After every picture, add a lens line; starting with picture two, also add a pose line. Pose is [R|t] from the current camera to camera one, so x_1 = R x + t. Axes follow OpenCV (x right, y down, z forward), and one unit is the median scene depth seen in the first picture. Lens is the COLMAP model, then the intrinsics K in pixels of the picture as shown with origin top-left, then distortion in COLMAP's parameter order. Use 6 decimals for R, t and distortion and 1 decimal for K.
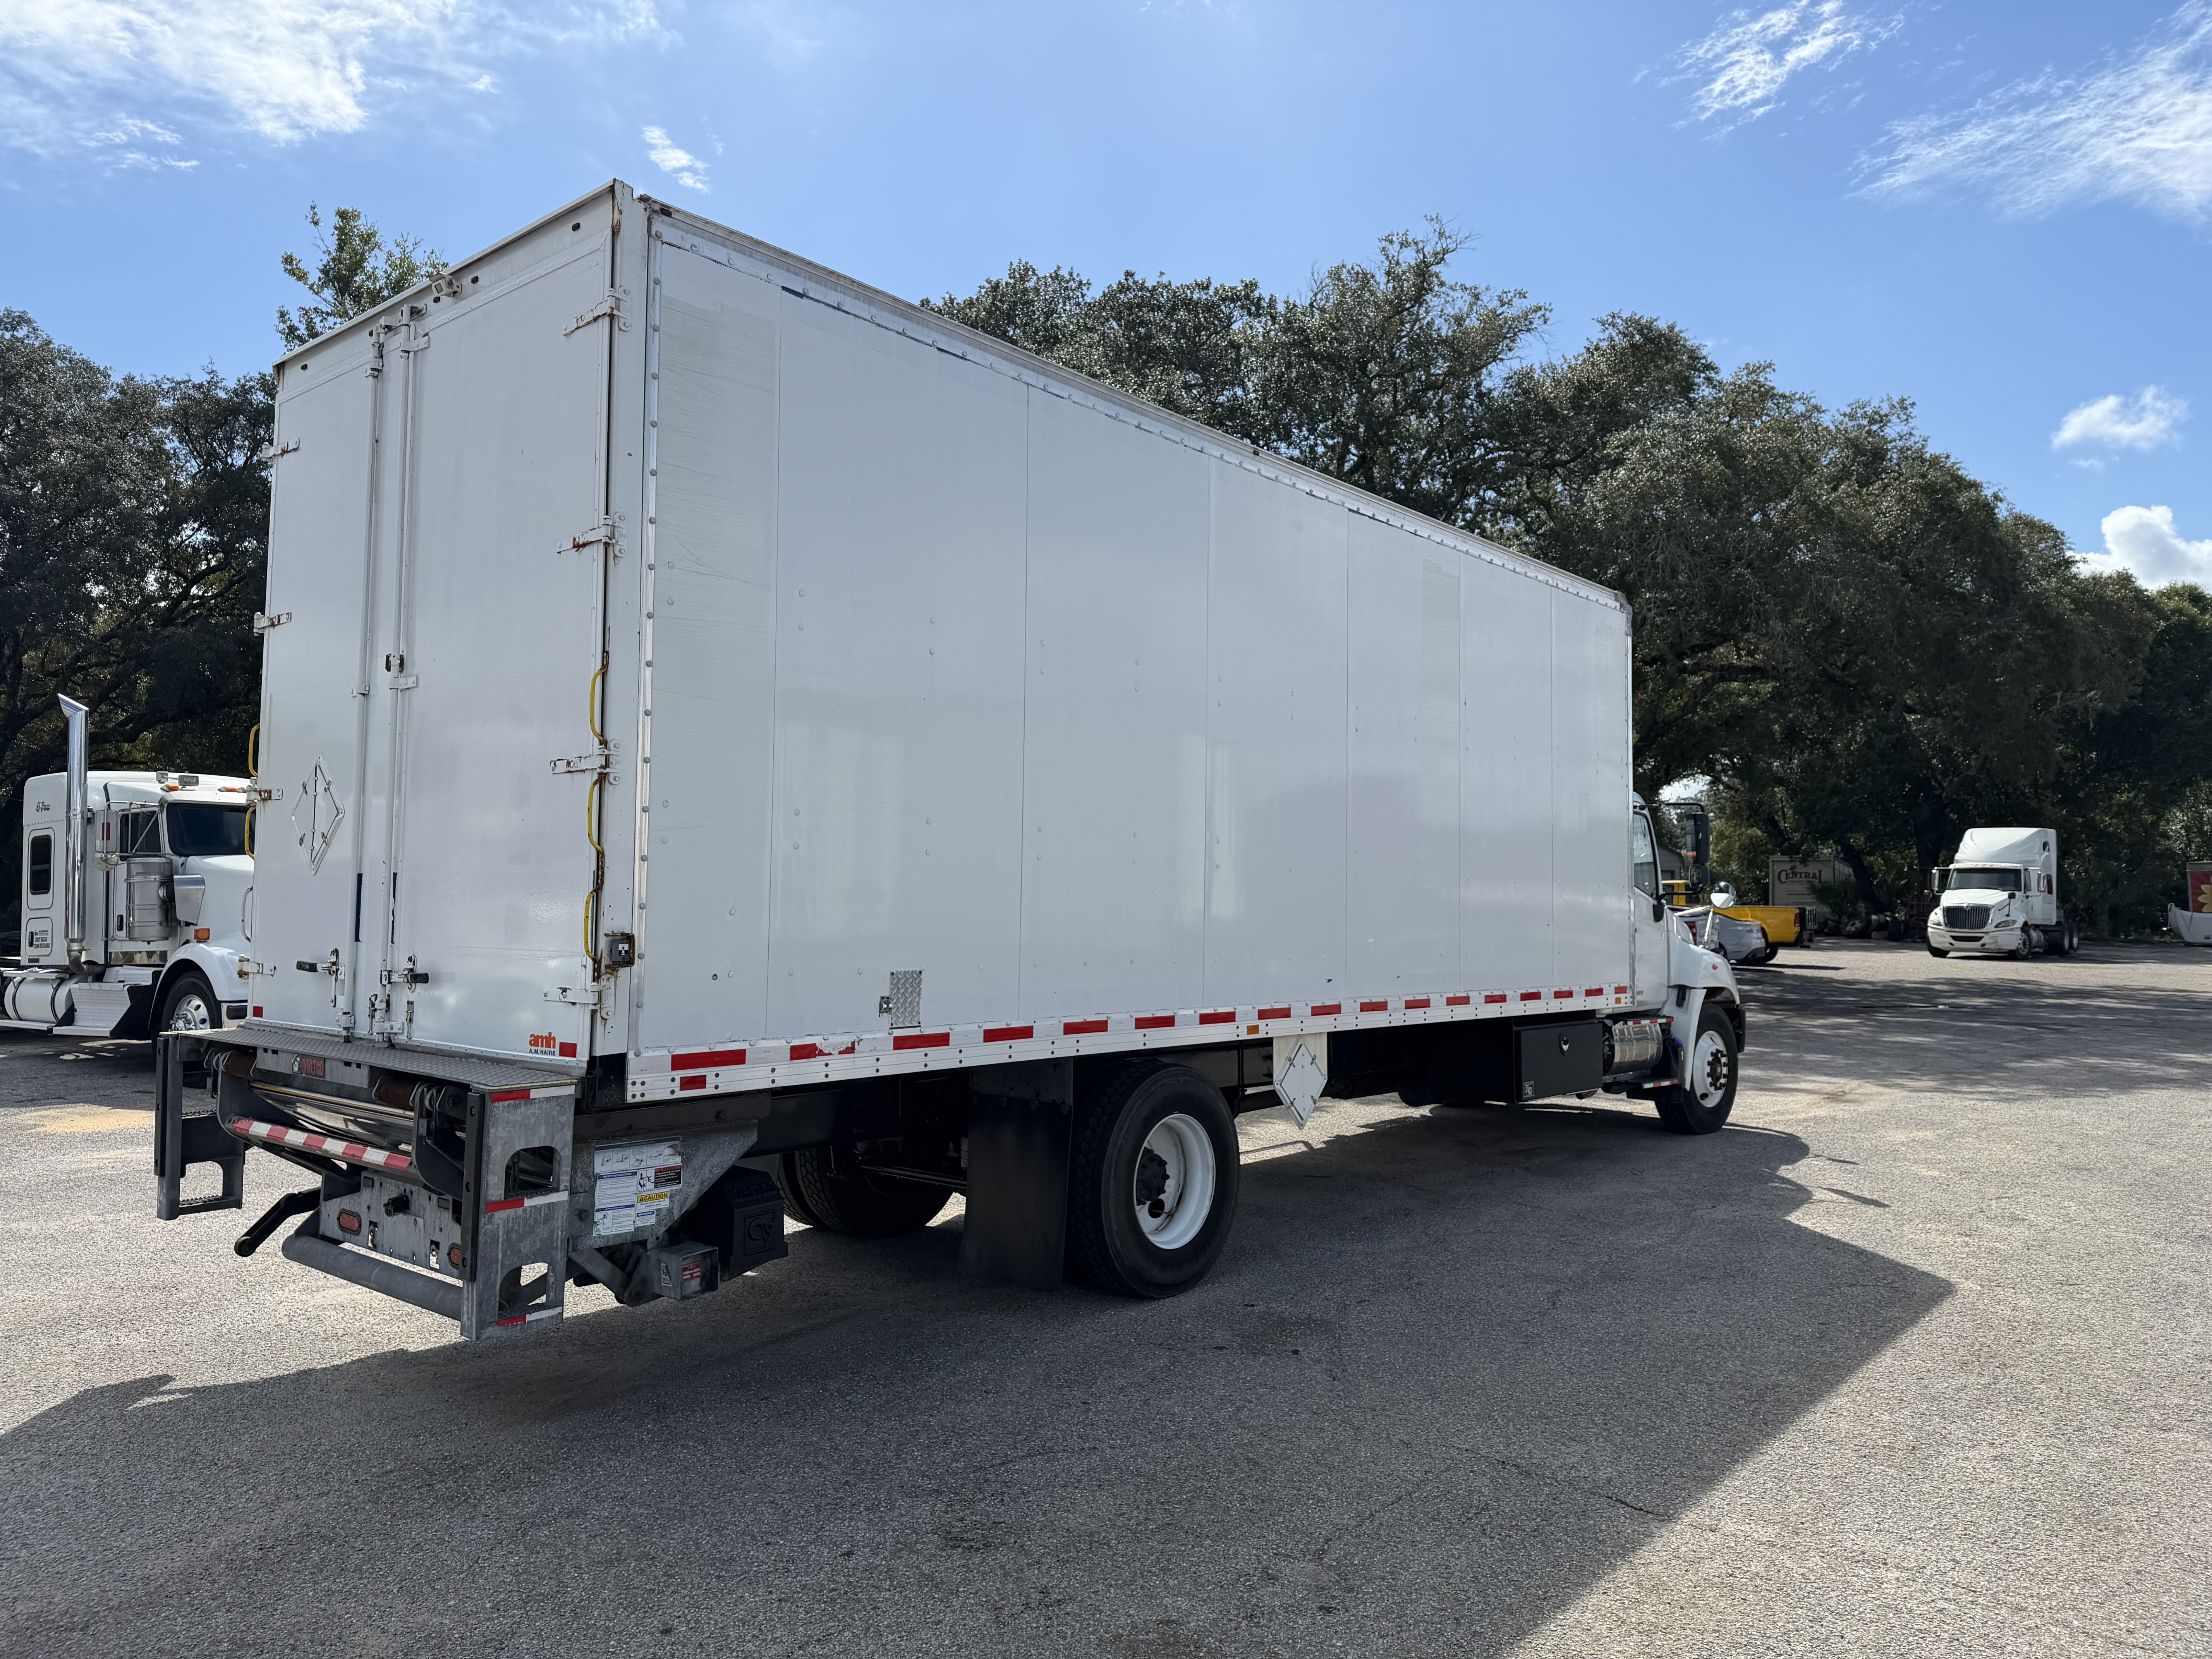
lens RADIAL K [[1547.8, 0, 1100.0], [0, 1547.8, 803.9], [0, 0, 1]] dist [0.066611, -0.078229]
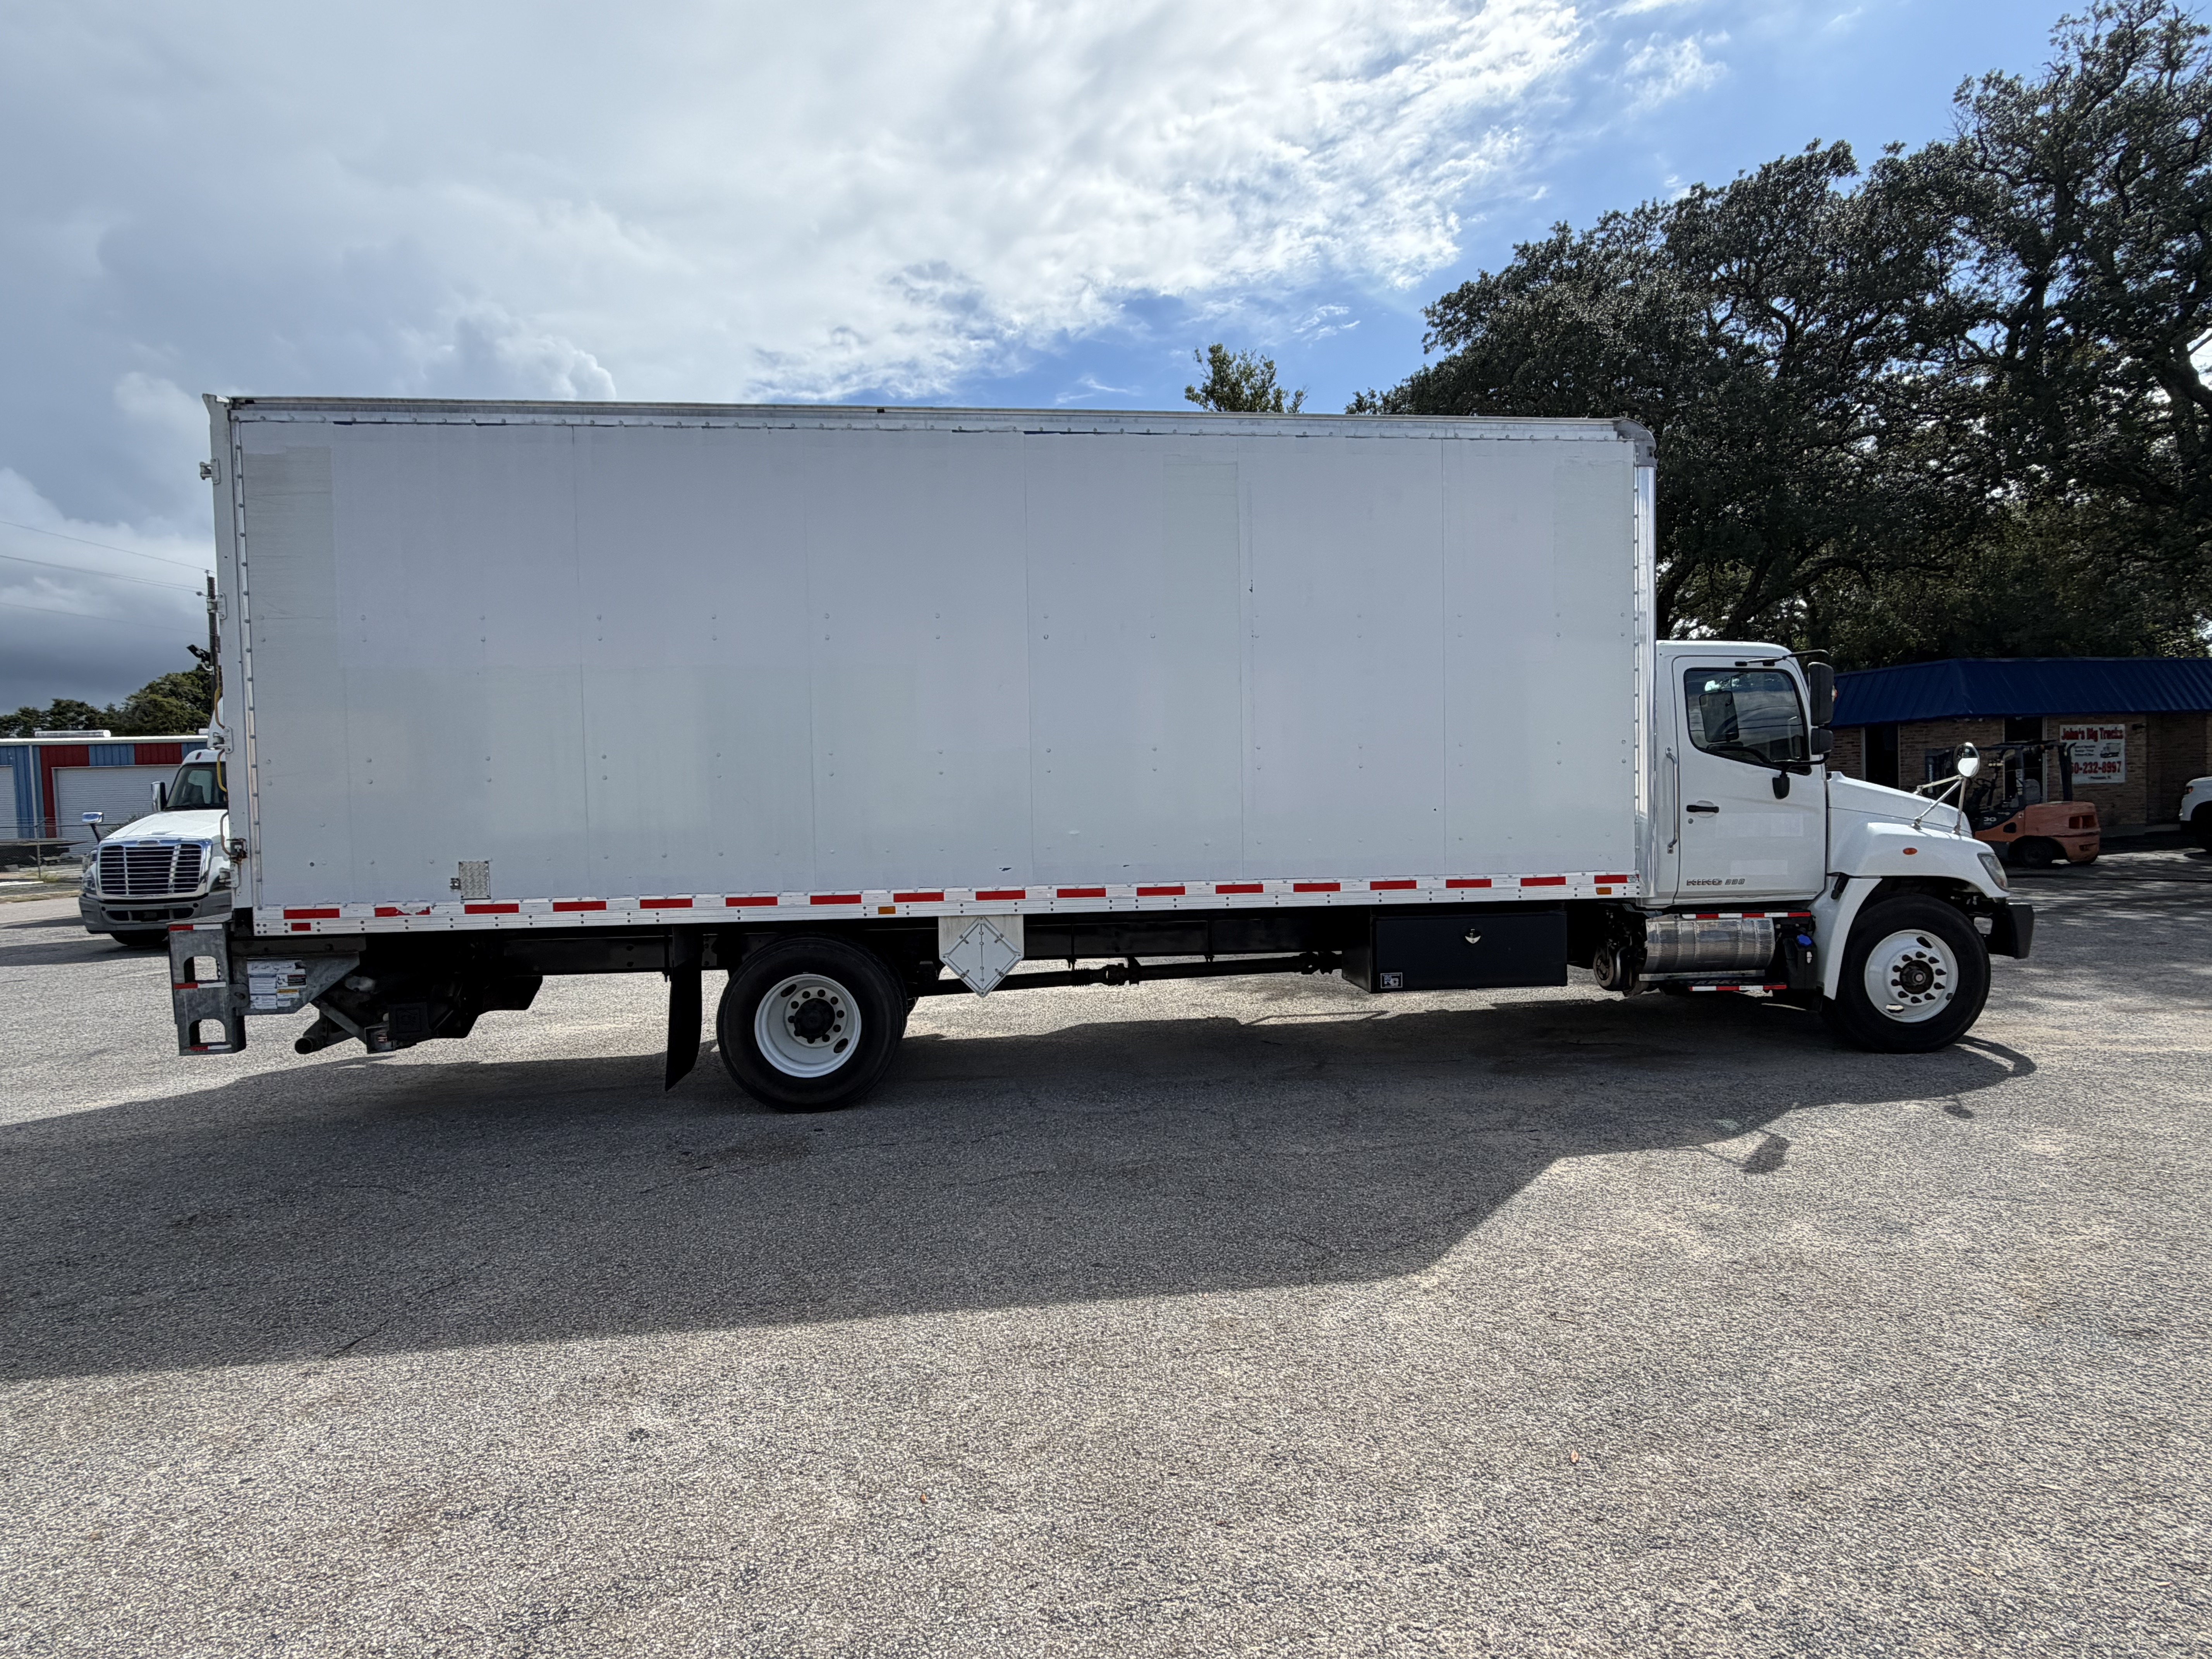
lens RADIAL K [[1100.5, 0, 1133.5], [0, 1100.5, 825.1], [0, 0, 1]] dist [-0.000972, -0.000074]
pose [[0.715935, -0.006232, -0.698140, 0.968945], [0.073036, 0.995142, 0.066014, 0.045629], [0.694337, -0.098251, 0.712912, 0.630969]]
